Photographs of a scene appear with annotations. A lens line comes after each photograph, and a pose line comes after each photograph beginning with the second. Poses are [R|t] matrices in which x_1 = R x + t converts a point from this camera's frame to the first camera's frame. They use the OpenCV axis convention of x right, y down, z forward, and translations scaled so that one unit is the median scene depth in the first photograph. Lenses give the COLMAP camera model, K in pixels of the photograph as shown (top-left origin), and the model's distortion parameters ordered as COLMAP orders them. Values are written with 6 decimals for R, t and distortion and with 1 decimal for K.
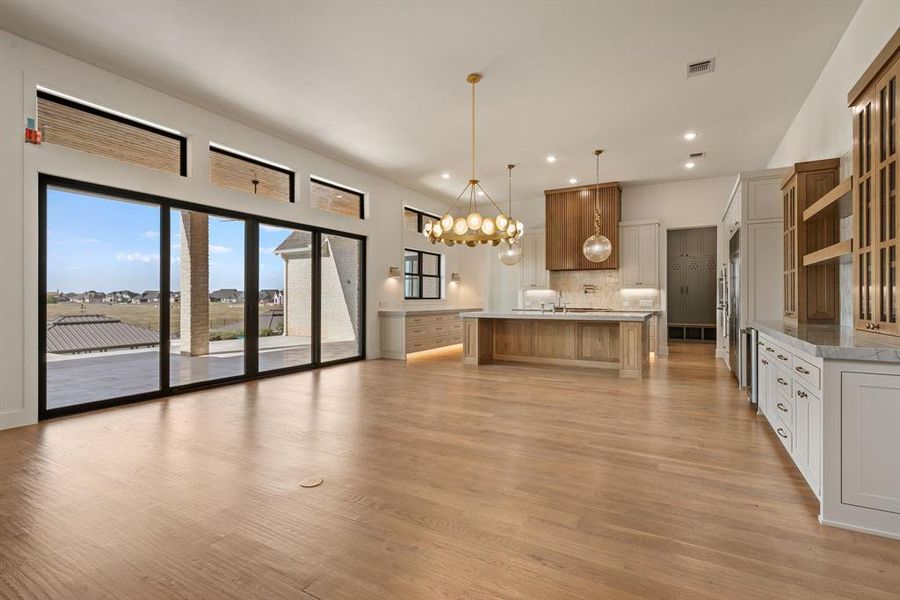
lens RADIAL K [[419.9, 0, 453.8], [0, 419.9, 298.1], [0, 0, 1]] dist [0.011351, -0.000837]
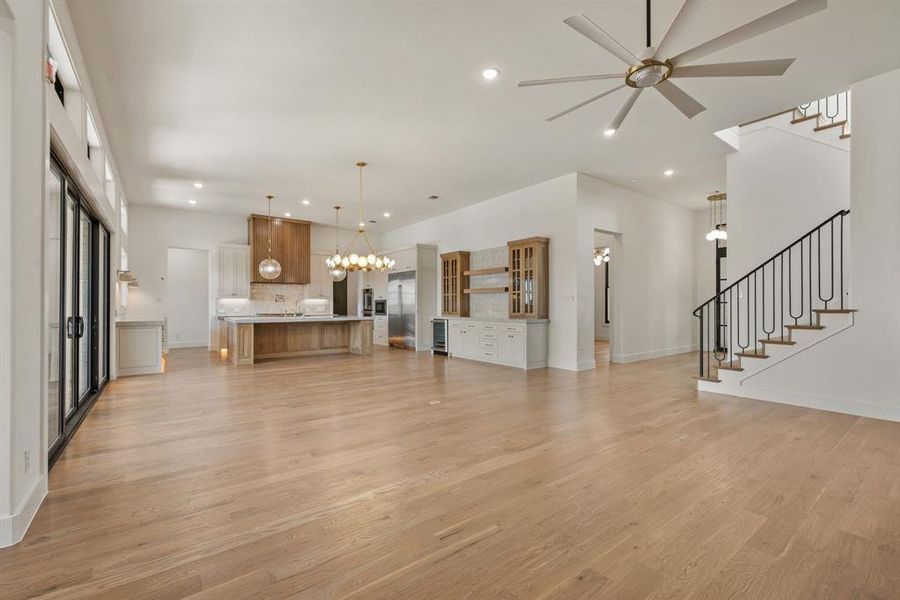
lens RADIAL K [[394.3, 0, 451.4], [0, 394.3, 302.6], [0, 0, 1]] dist [-0.003407, -0.000341]
pose [[0.407672, 0.004176, 0.913119, -0.620170], [0.001831, 0.999984, -0.005391, -0.002531], [-0.913127, 0.003870, 0.407658, 0.056334]]
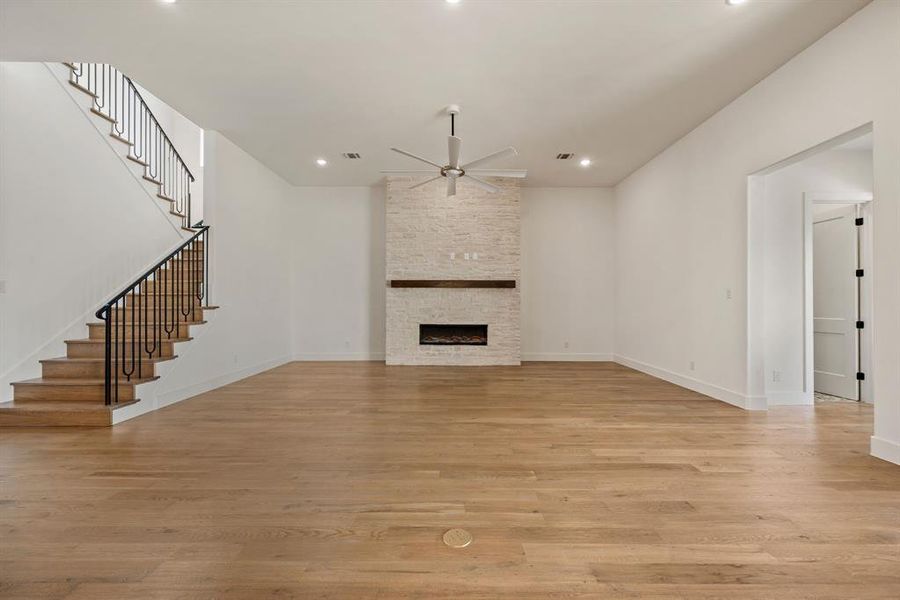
lens RADIAL K [[352.4, 0, 452.8], [0, 352.4, 303.8], [0, 0, 1]] dist [-0.001501, -0.000139]
pose [[-0.873471, -0.001982, -0.486873, -0.009681], [-0.002312, 0.999997, 0.000078, -0.000748], [0.486872, 0.001194, -0.873473, 0.487538]]
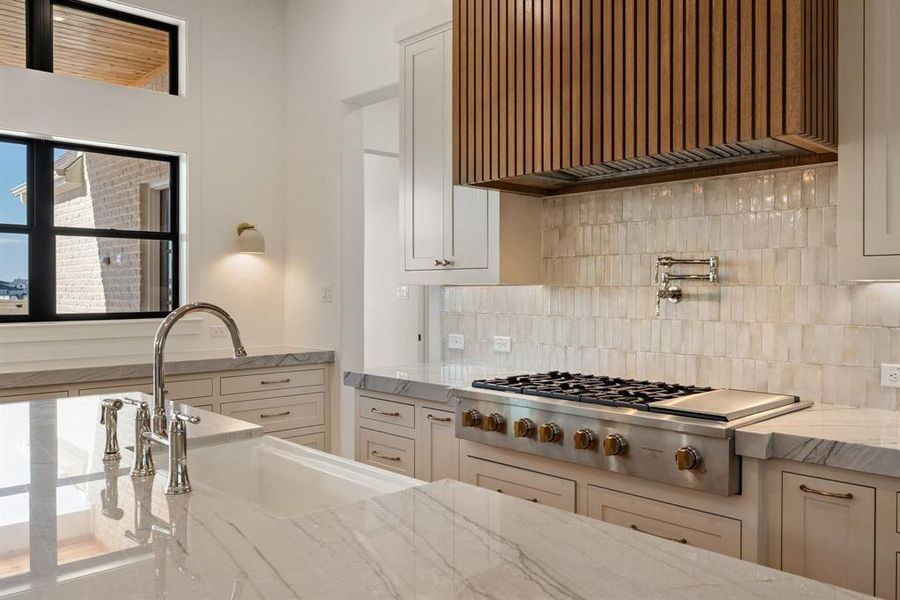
lens RADIAL K [[721.0, 0, 452.1], [0, 721.0, 296.4], [0, 0, 1]] dist [0.007255, 0.000063]
pose [[0.951201, 0.004473, -0.308541, 0.363074], [-0.003673, 0.999988, 0.003174, -0.016660], [0.308551, -0.001886, 0.951206, 0.751629]]
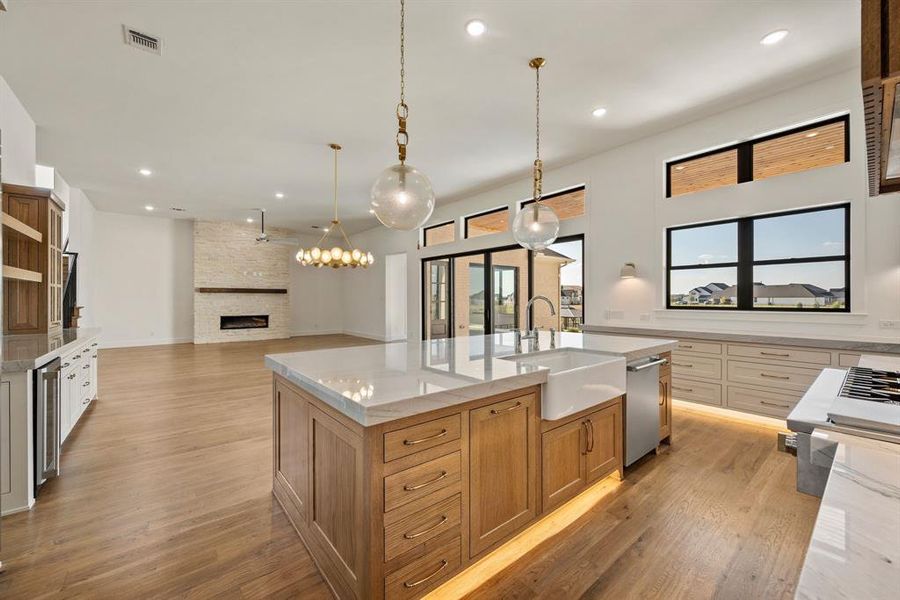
lens RADIAL K [[352.4, 0, 451.8], [0, 352.4, 299.7], [0, 0, 1]] dist [-0.001501, -0.000139]
pose [[-0.355889, -0.000721, -0.934528, 0.529850], [0.000075, 1.000000, -0.000800, -0.011006], [0.934528, -0.000355, -0.355889, 0.950976]]
